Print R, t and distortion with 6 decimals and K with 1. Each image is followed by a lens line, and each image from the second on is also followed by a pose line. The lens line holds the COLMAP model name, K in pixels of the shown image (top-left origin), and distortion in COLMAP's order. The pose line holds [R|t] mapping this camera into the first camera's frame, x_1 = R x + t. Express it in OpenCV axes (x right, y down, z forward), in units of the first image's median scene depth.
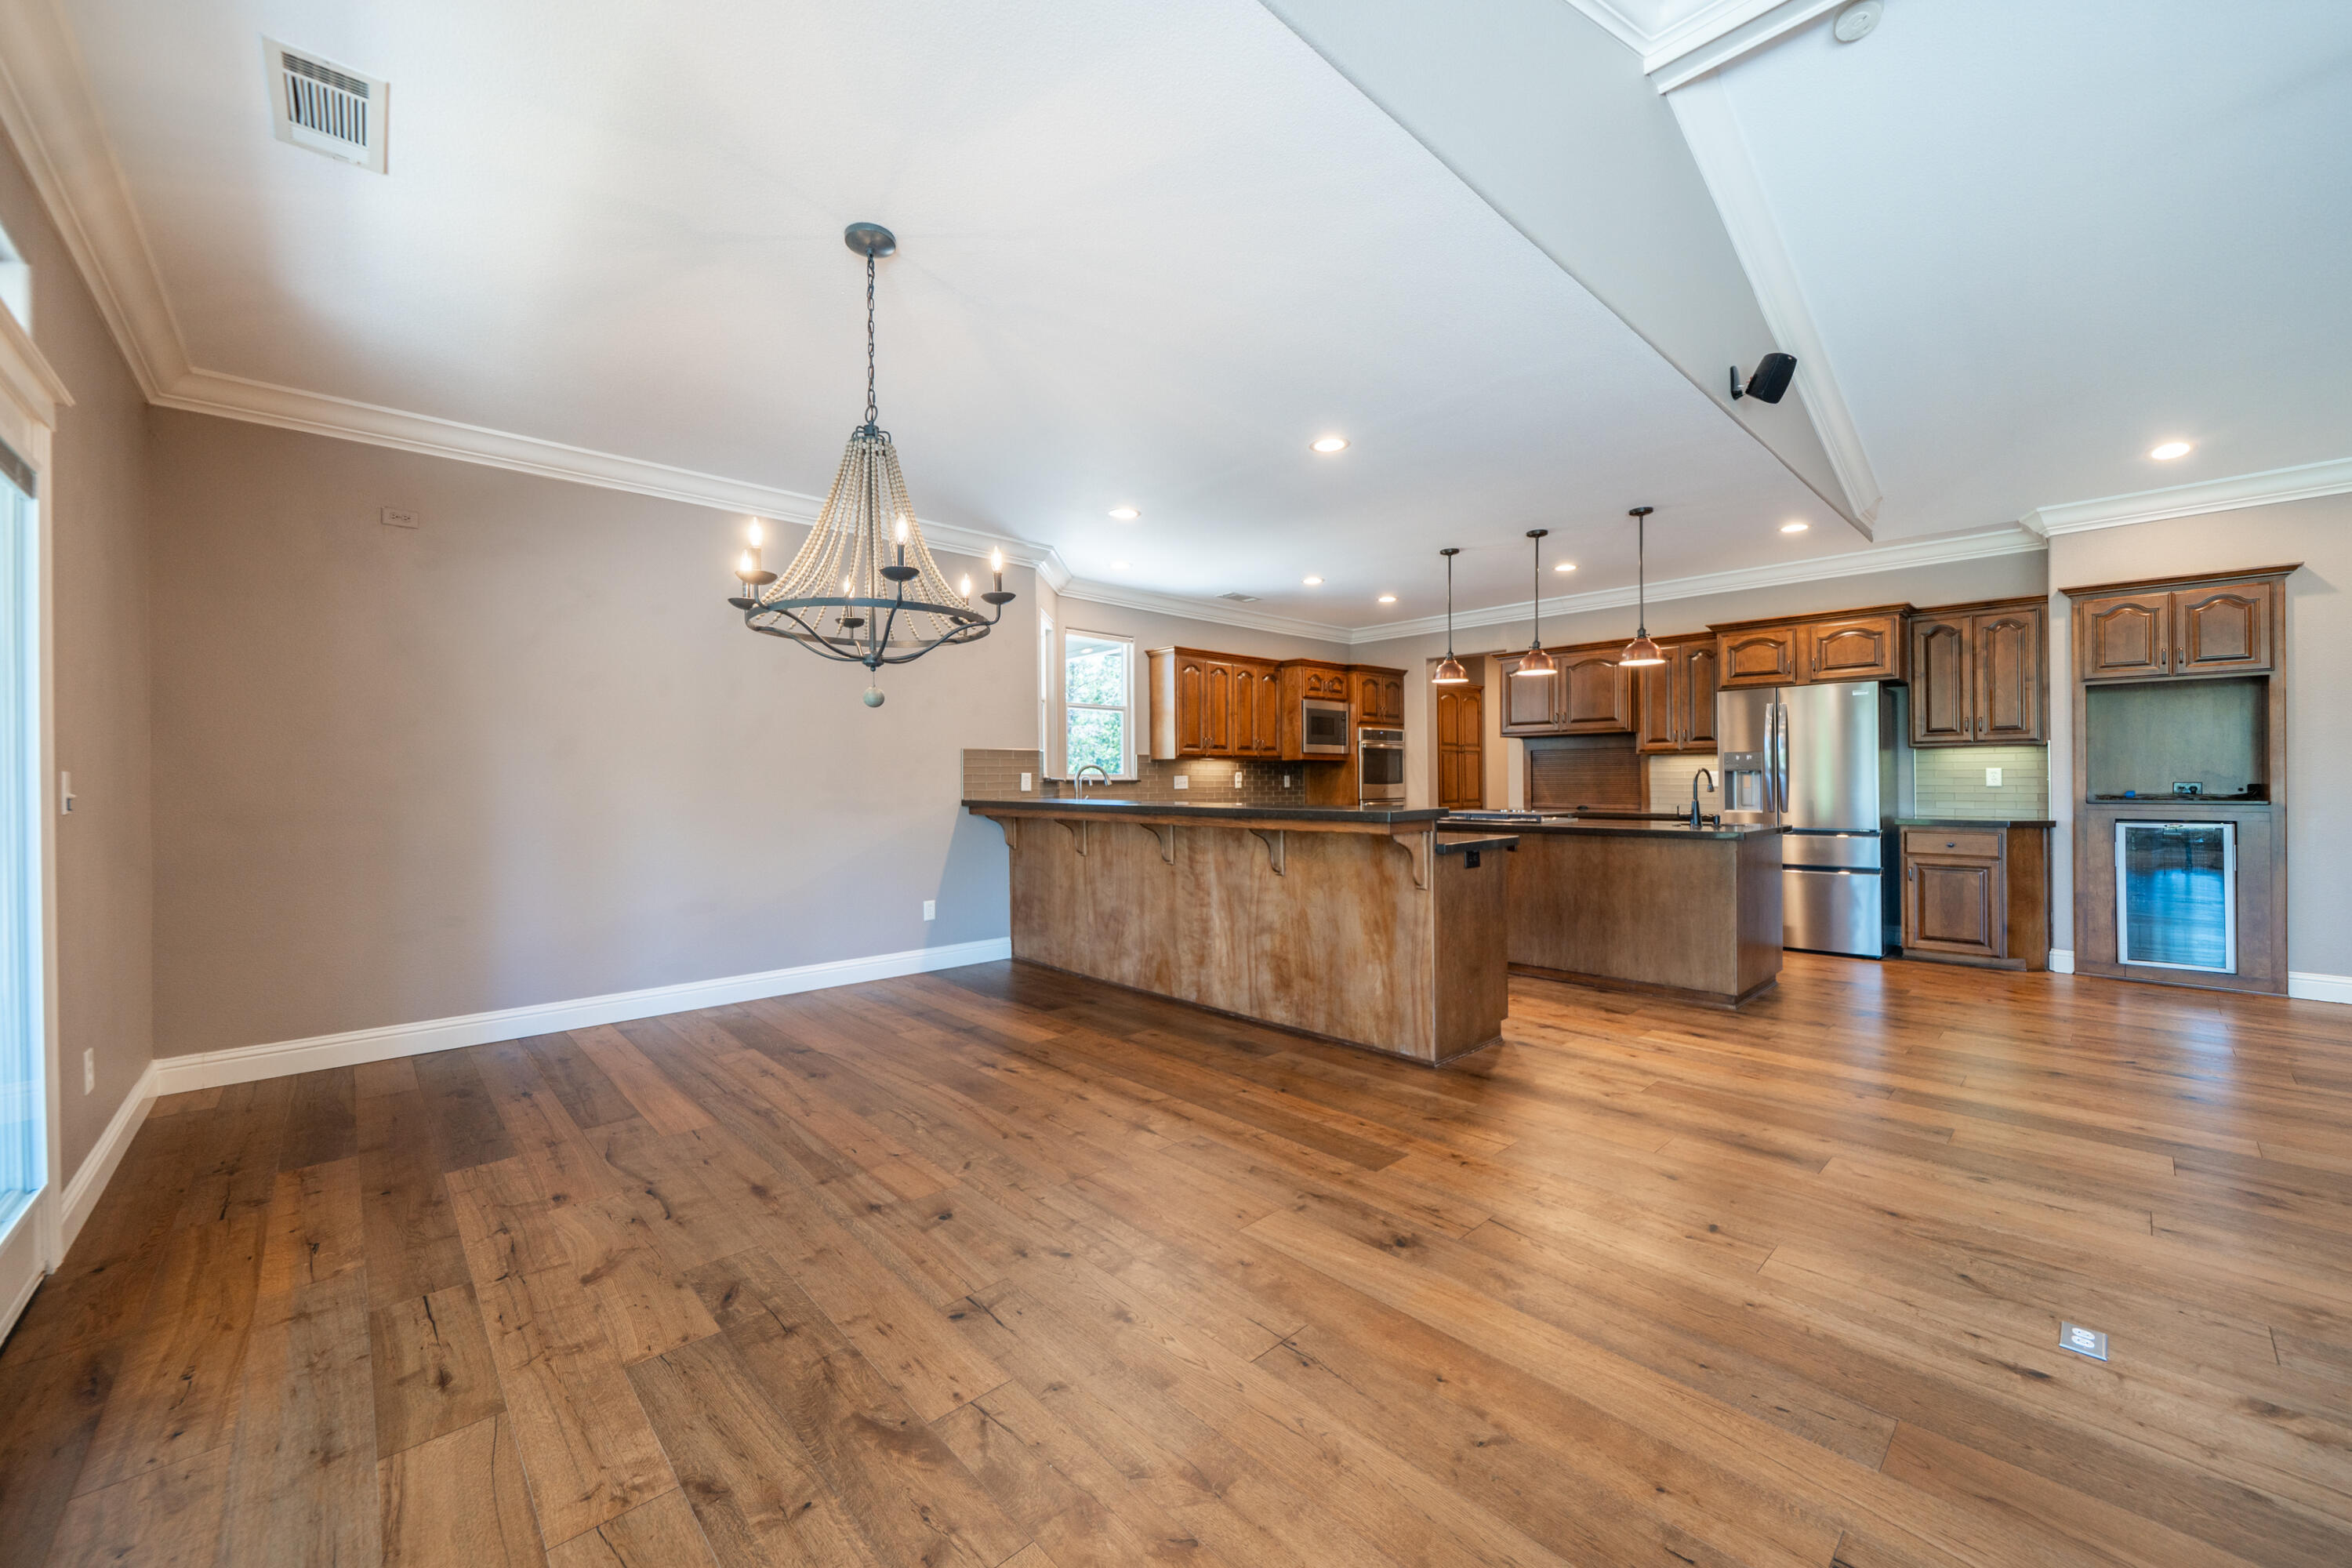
lens RADIAL K [[895.6, 0, 1182.0], [0, 895.6, 783.5], [0, 0, 1]] dist [0.000177, 0.000073]
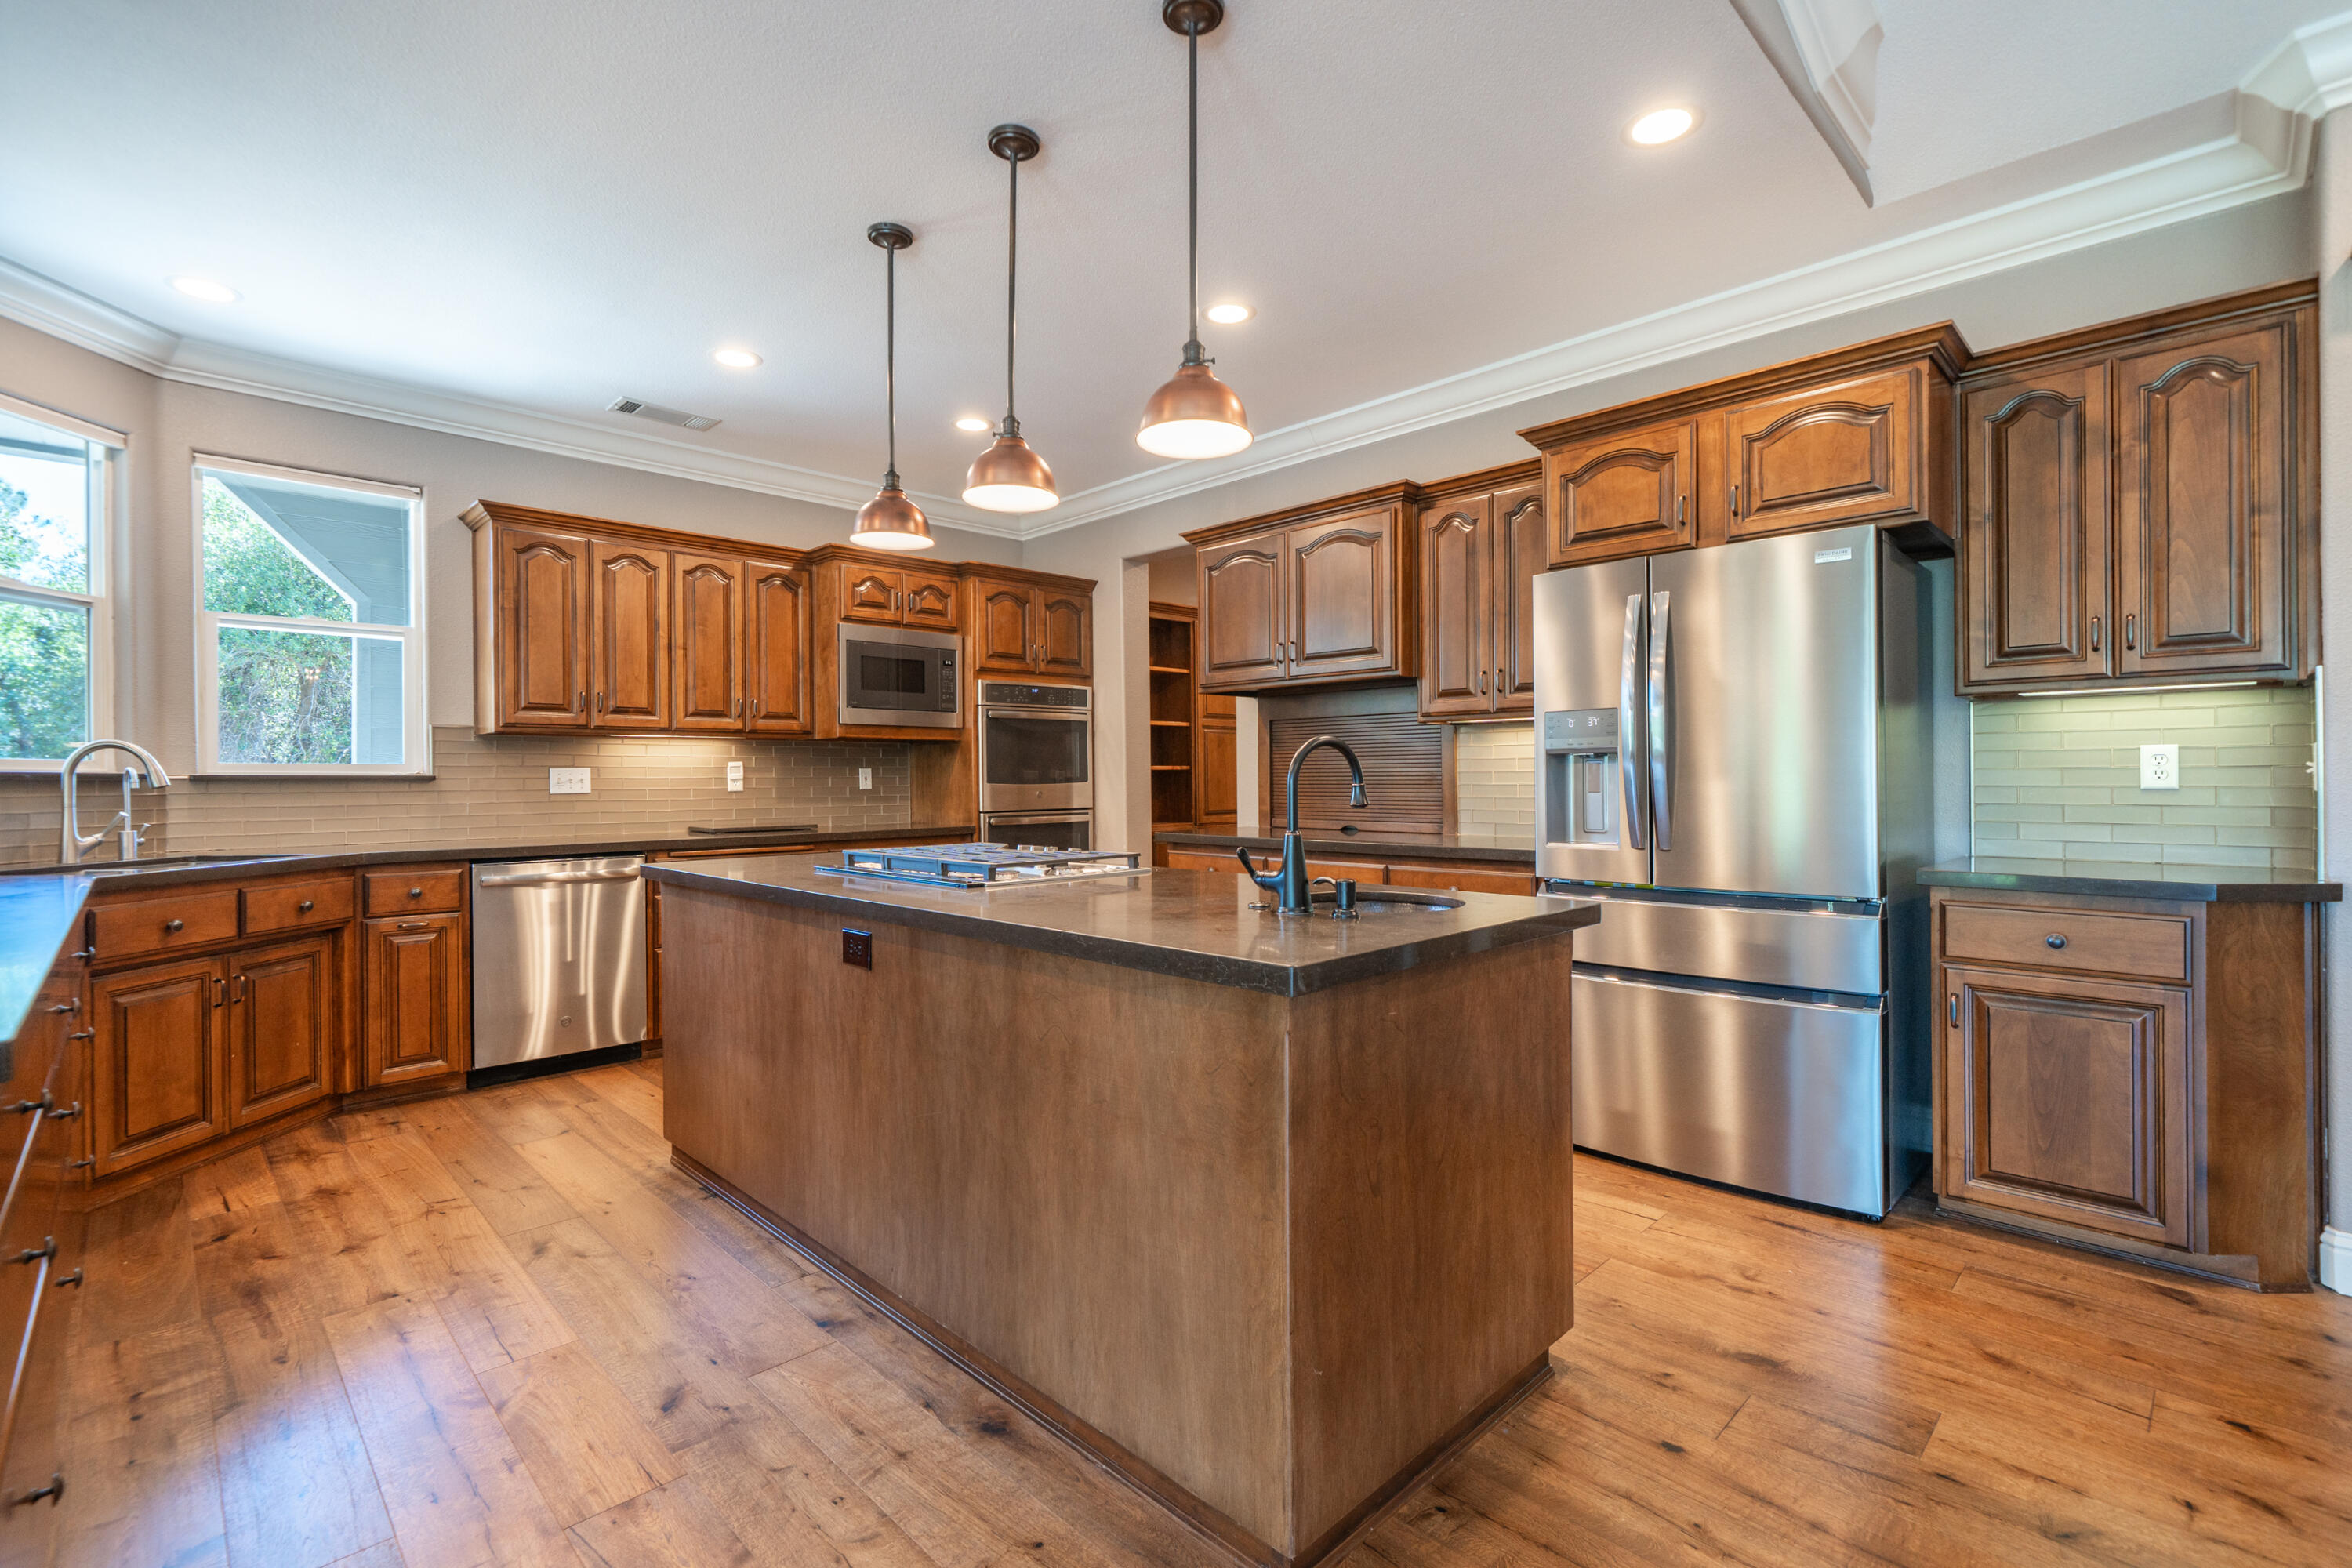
lens RADIAL K [[1048.9, 0, 1172.2], [0, 1048.9, 785.0], [0, 0, 1]] dist [0.001512, 0.000456]
pose [[0.999882, -0.000313, 0.015376, 0.463967], [0.000266, 0.999995, 0.003113, -0.000263], [-0.015377, -0.003108, 0.999877, 0.545905]]
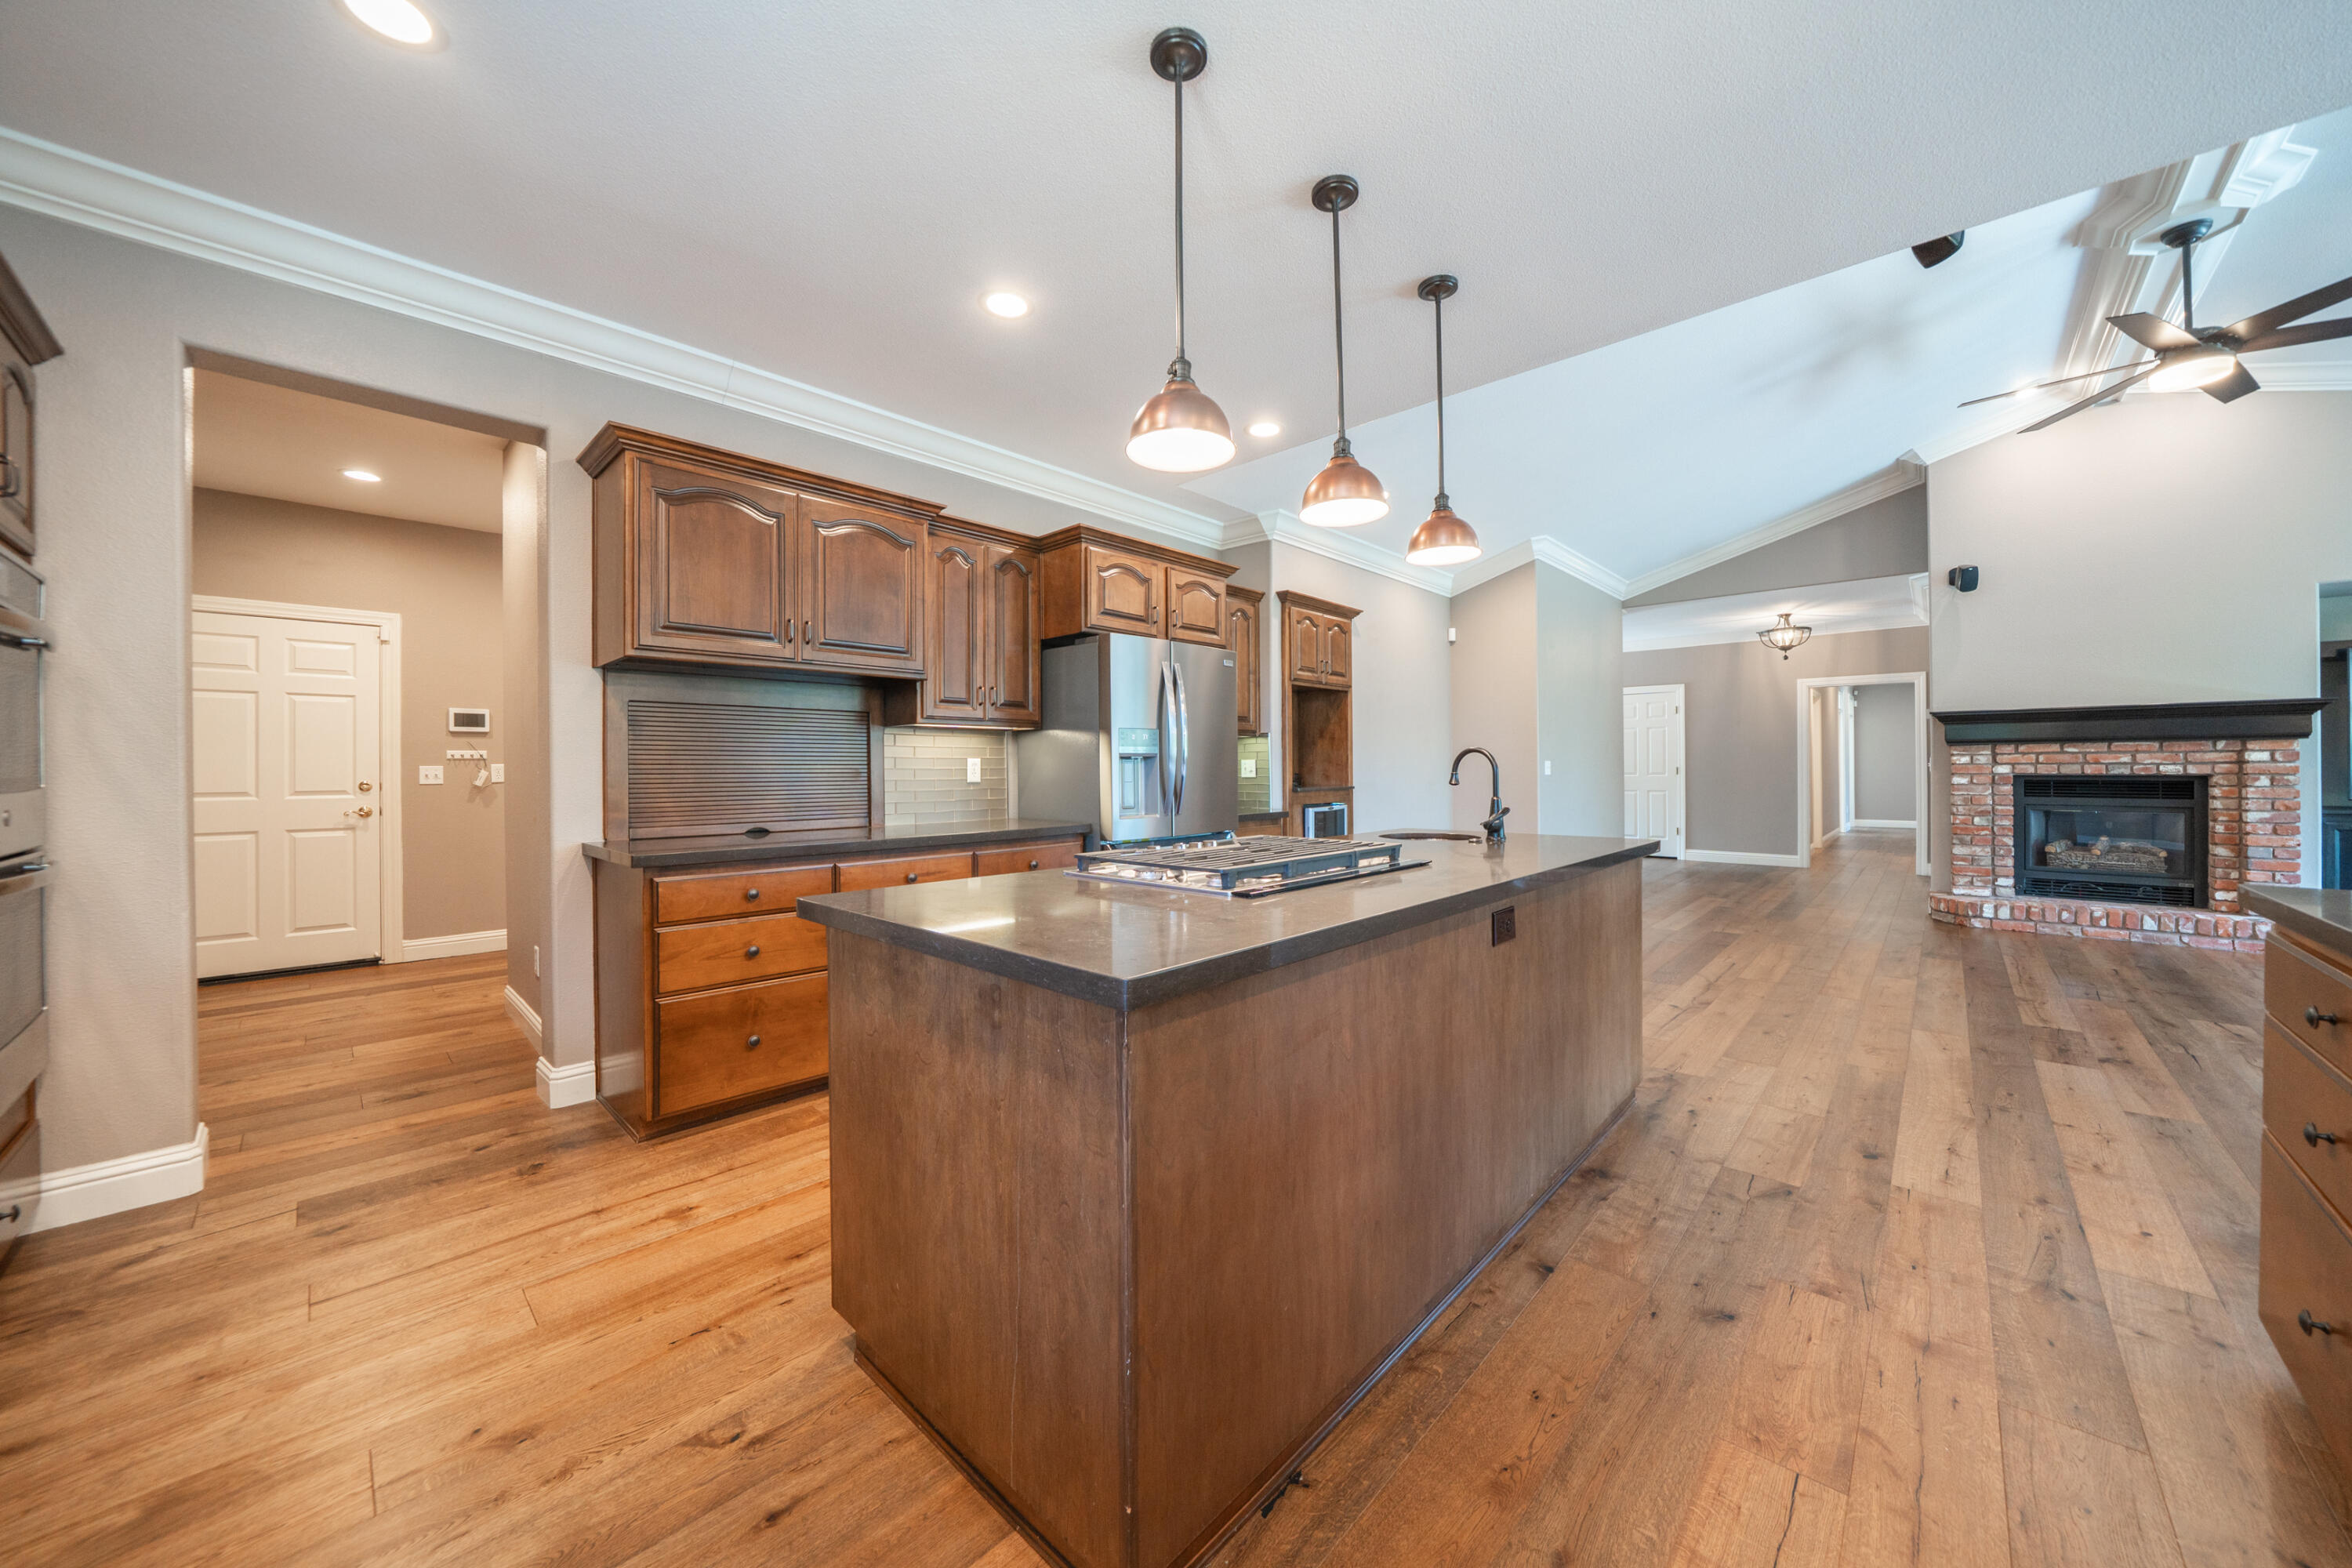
lens RADIAL K [[827.0, 0, 1171.4], [0, 827.0, 769.7], [0, 0, 1]] dist [-0.015837, 0.000002]
pose [[-0.050042, 0.006752, 0.998724, 0.008358], [0.010364, 0.999927, -0.006240, -0.000265], [-0.998693, 0.010039, -0.050109, 1.113303]]
